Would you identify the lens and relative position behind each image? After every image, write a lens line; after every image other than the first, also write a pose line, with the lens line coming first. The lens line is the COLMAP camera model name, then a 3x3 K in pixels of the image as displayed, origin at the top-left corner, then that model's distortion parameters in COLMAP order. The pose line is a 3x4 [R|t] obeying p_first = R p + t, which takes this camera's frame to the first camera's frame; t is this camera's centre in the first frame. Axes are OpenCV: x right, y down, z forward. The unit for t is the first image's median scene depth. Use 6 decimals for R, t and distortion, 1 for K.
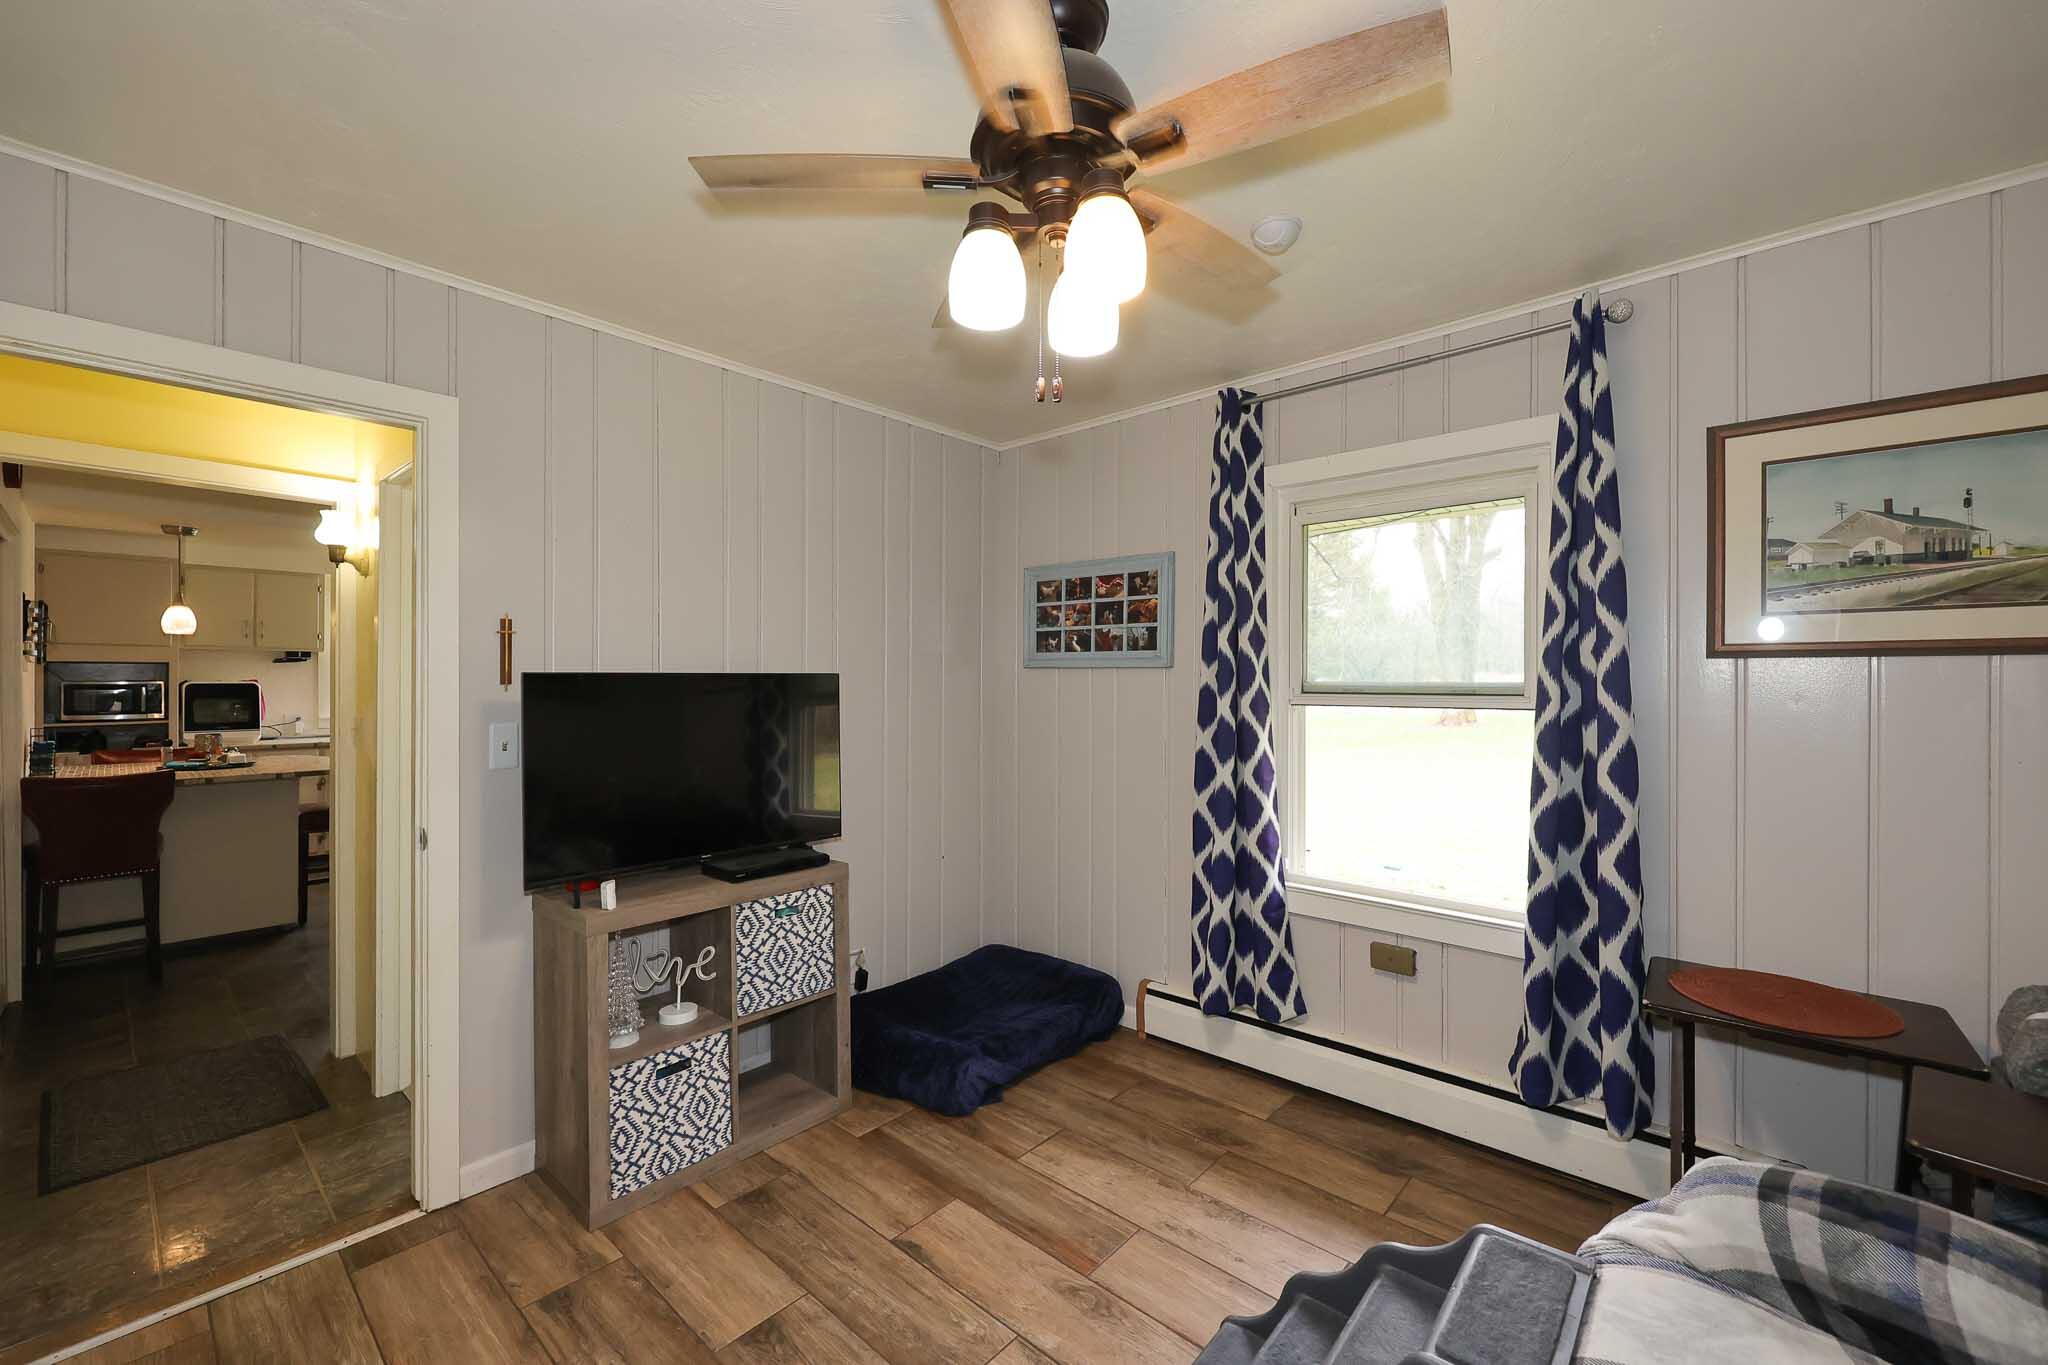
lens RADIAL K [[816.8, 0, 1047.1], [0, 816.8, 691.1], [0, 0, 1]] dist [-0.000863, -0.000717]
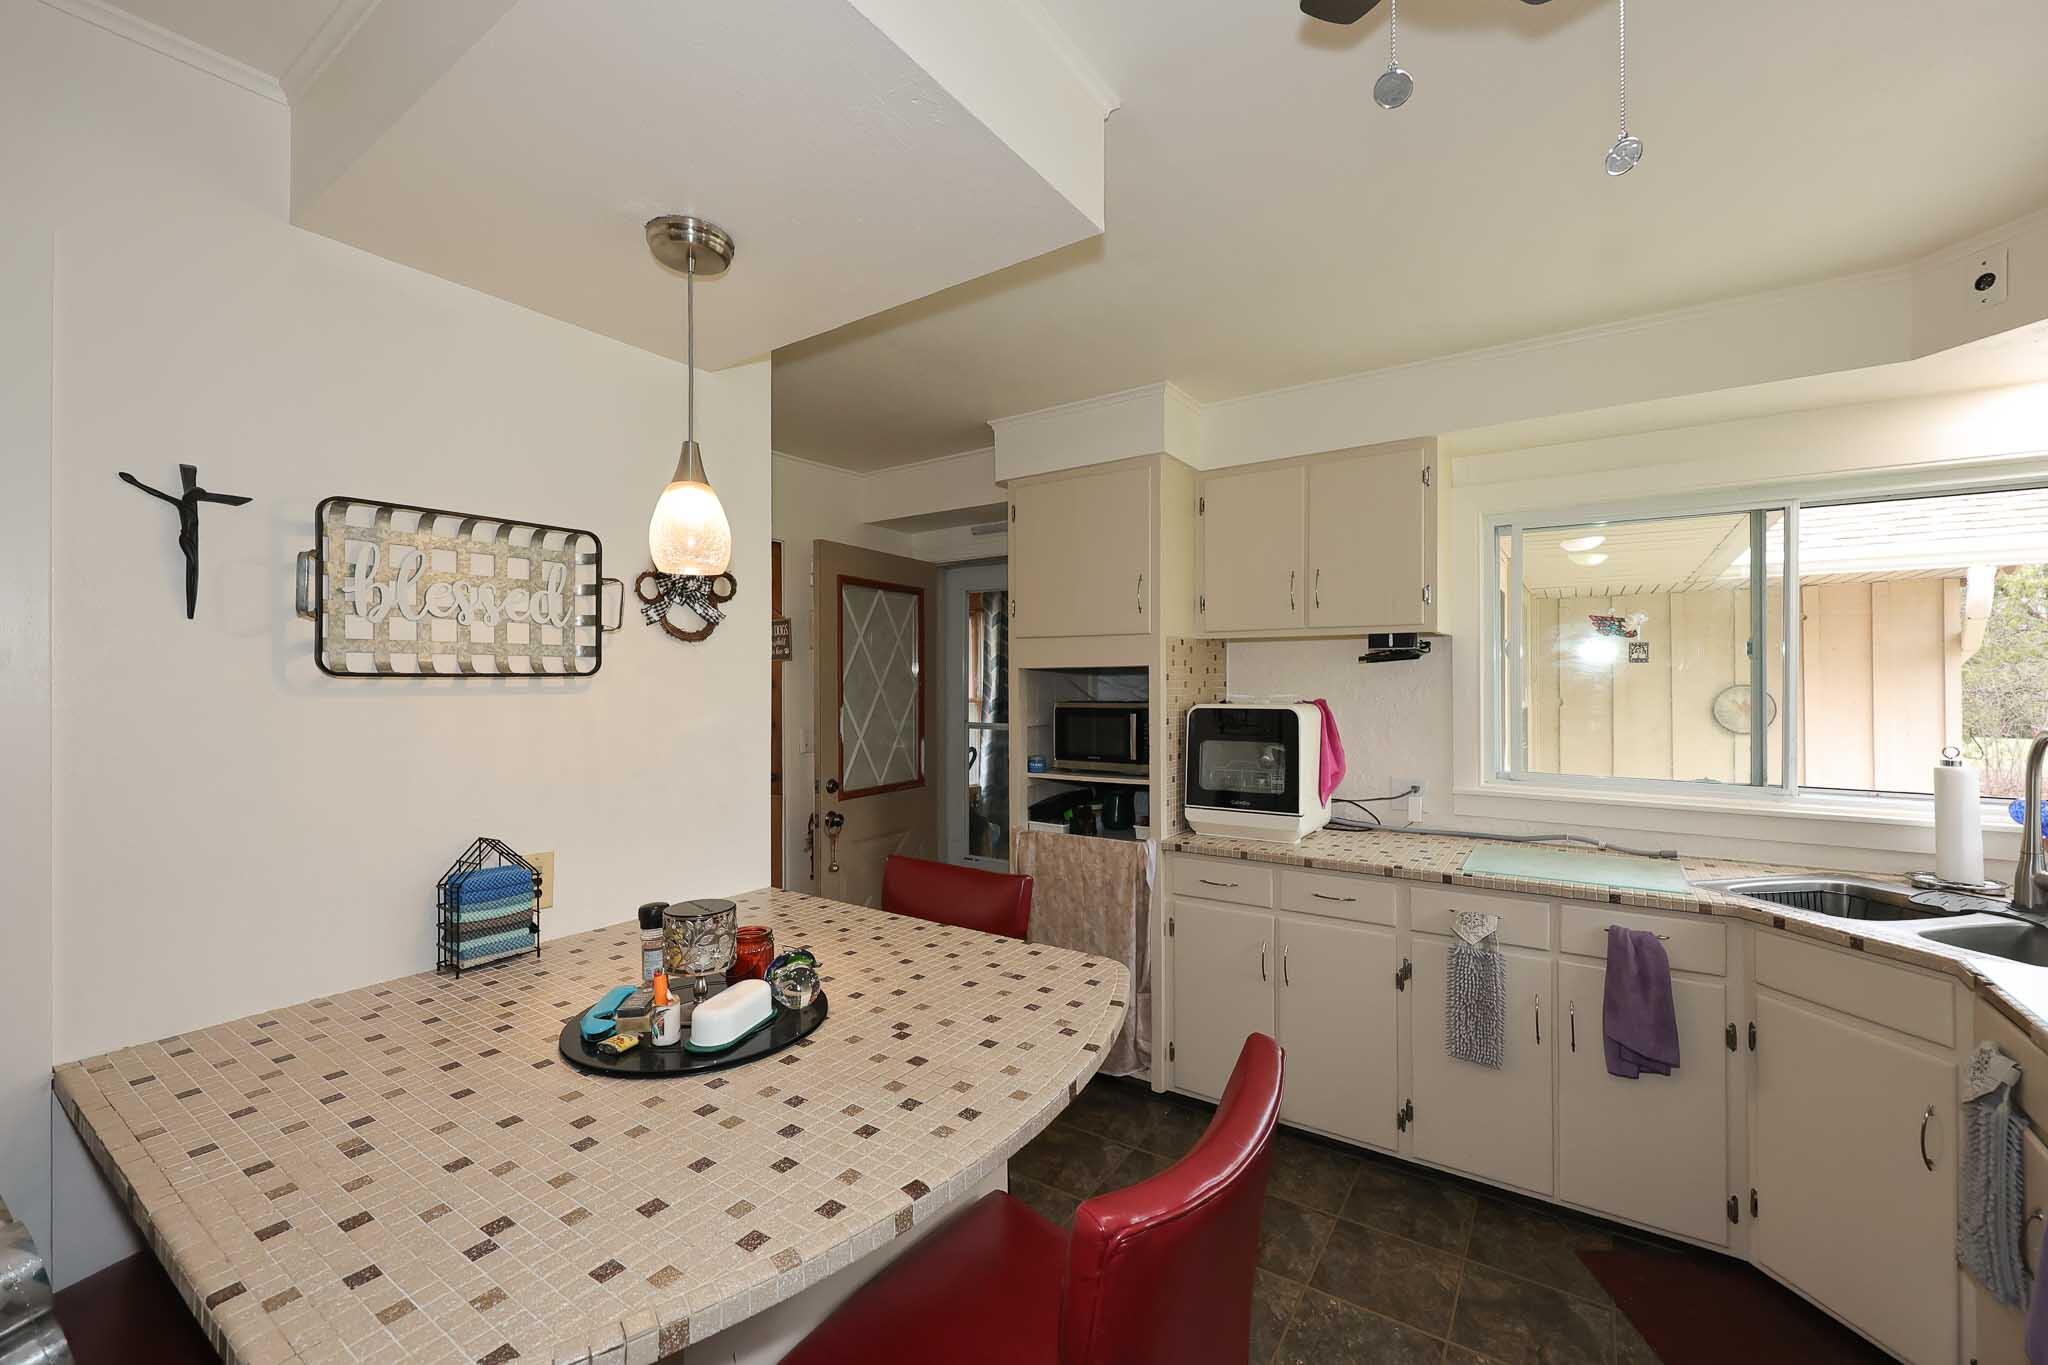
lens RADIAL K [[832.0, 0, 1019.2], [0, 832.0, 678.2], [0, 0, 1]] dist [0.000916, 0.000203]
pose [[0.097699, -0.011898, -0.995145, -0.557027], [-0.010822, 0.999857, -0.013017, -0.018319], [0.995157, 0.012041, 0.097556, 0.822619]]
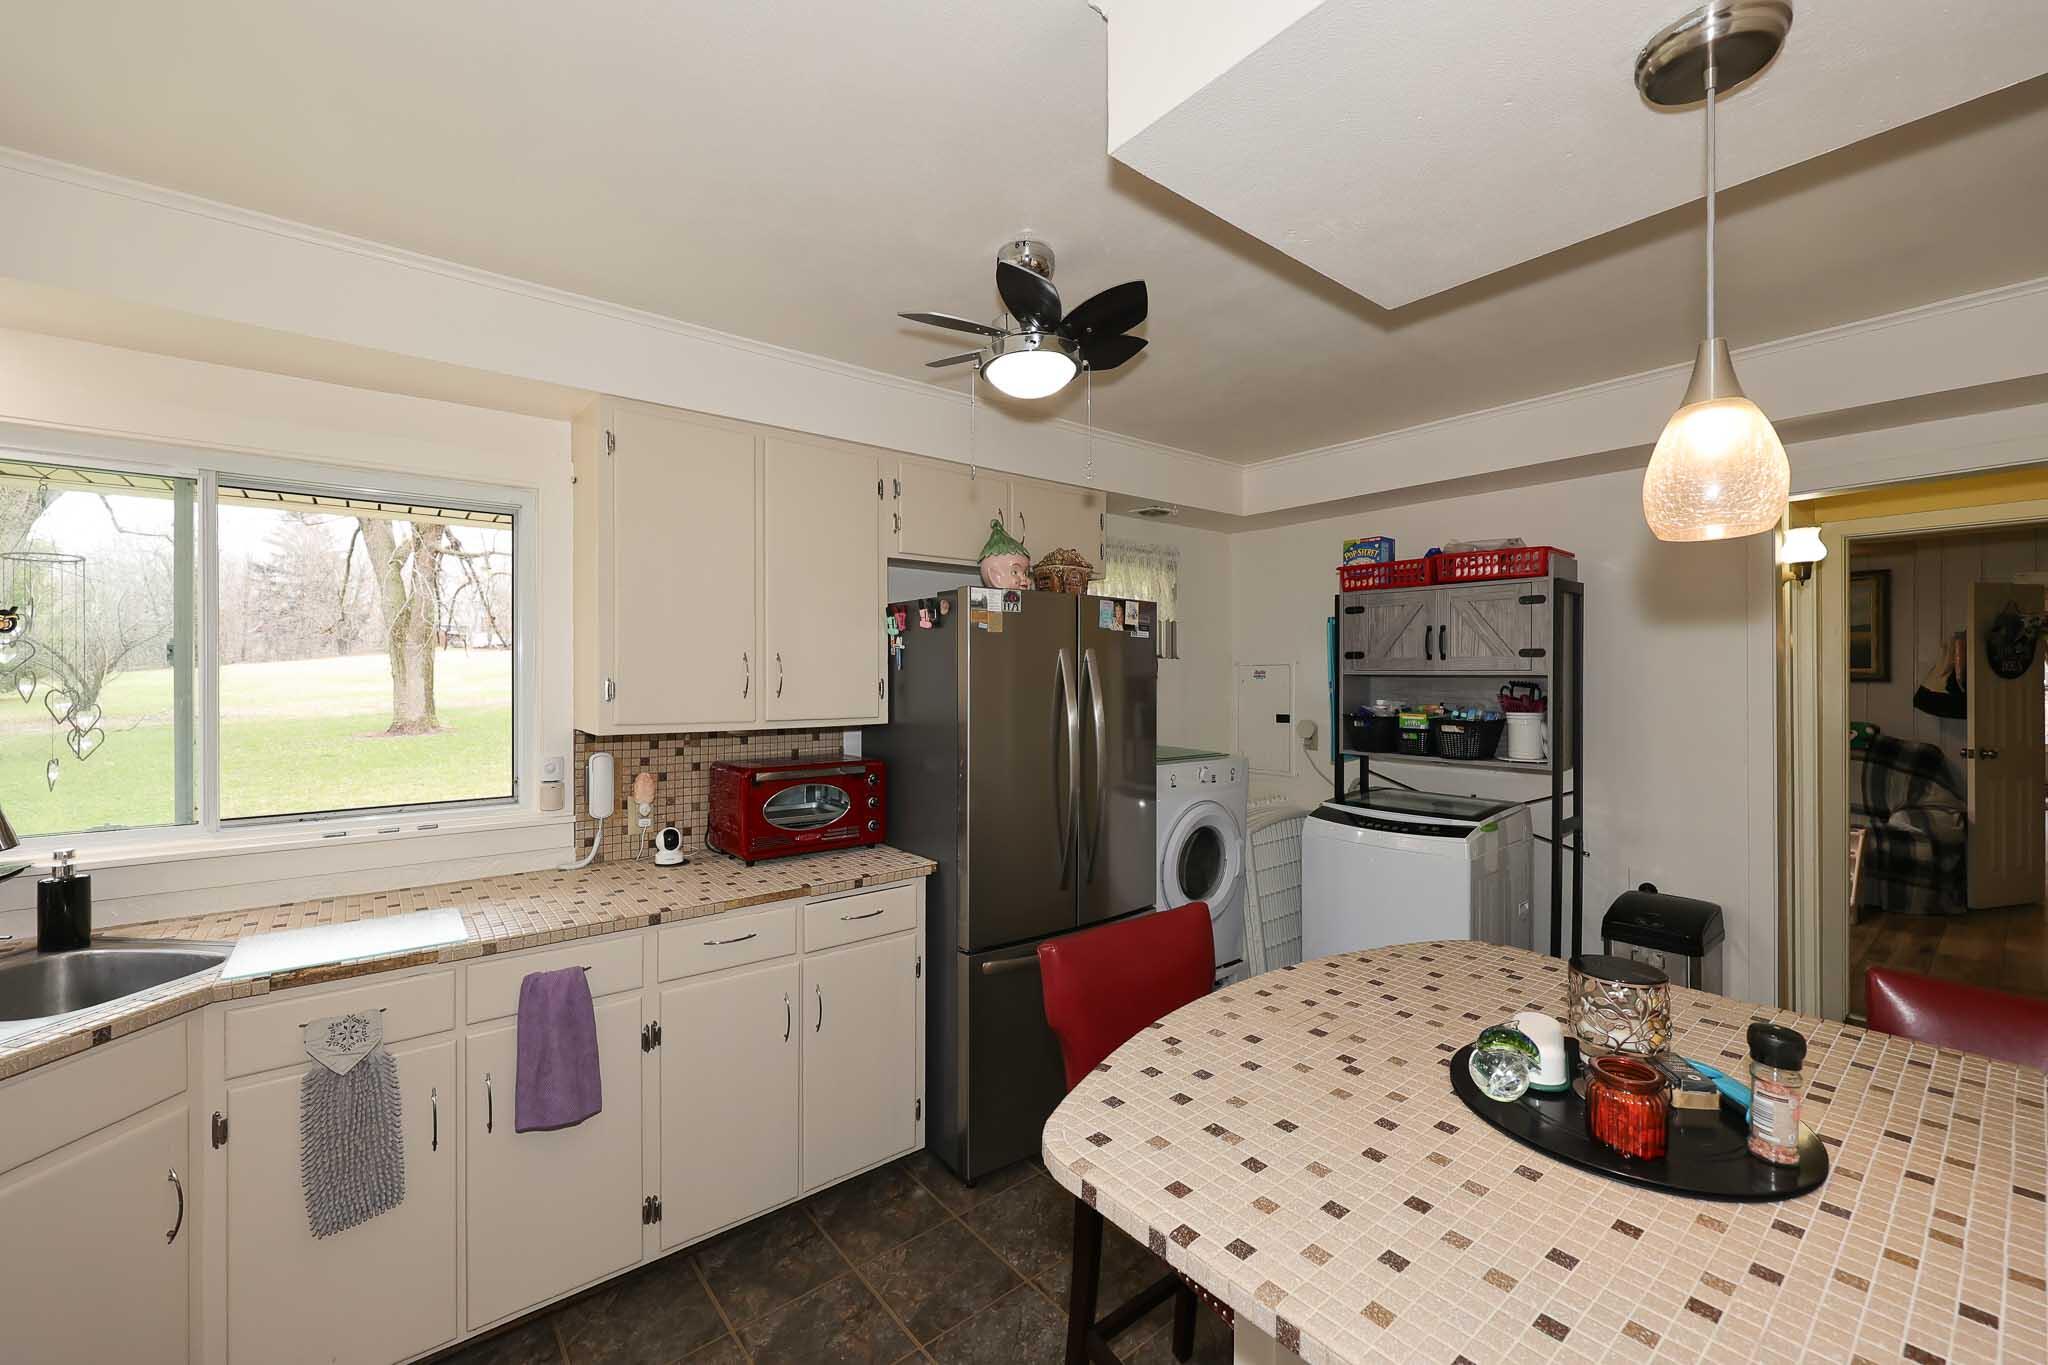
lens RADIAL K [[832.0, 0, 1019.2], [0, 832.0, 678.2], [0, 0, 1]] dist [0.000916, 0.000203]
pose [[0.182505, -0.006285, 0.983185, -0.975640], [0.017380, 0.999844, 0.003165, -0.025633], [-0.983051, 0.016510, 0.182585, 0.854126]]
